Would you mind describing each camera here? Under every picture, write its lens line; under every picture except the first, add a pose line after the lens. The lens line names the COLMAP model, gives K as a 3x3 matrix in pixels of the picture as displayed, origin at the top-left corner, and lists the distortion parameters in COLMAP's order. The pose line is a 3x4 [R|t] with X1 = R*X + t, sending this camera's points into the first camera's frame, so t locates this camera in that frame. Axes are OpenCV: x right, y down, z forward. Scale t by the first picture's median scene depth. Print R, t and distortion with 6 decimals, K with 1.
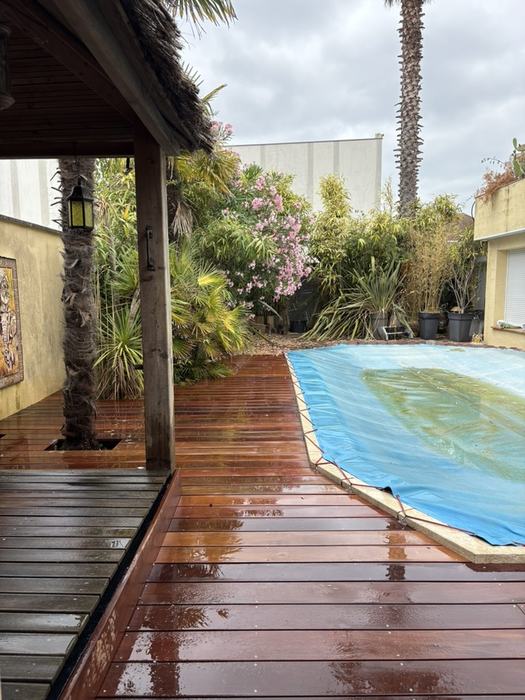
lens RADIAL K [[528.9, 0, 262.8], [0, 528.9, 353.1], [0, 0, 1]] dist [0.009156, -0.000728]
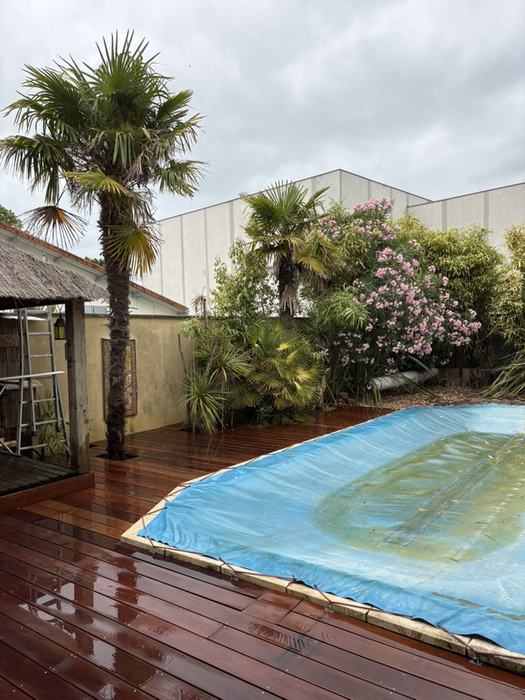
lens RADIAL K [[528.9, 0, 262.8], [0, 528.9, 353.1], [0, 0, 1]] dist [0.009156, -0.000728]
pose [[0.816458, 0.016739, -0.577162, 0.735482], [-0.055617, 0.997212, -0.049755, -0.070582], [0.574720, 0.072723, 0.815113, -0.092758]]
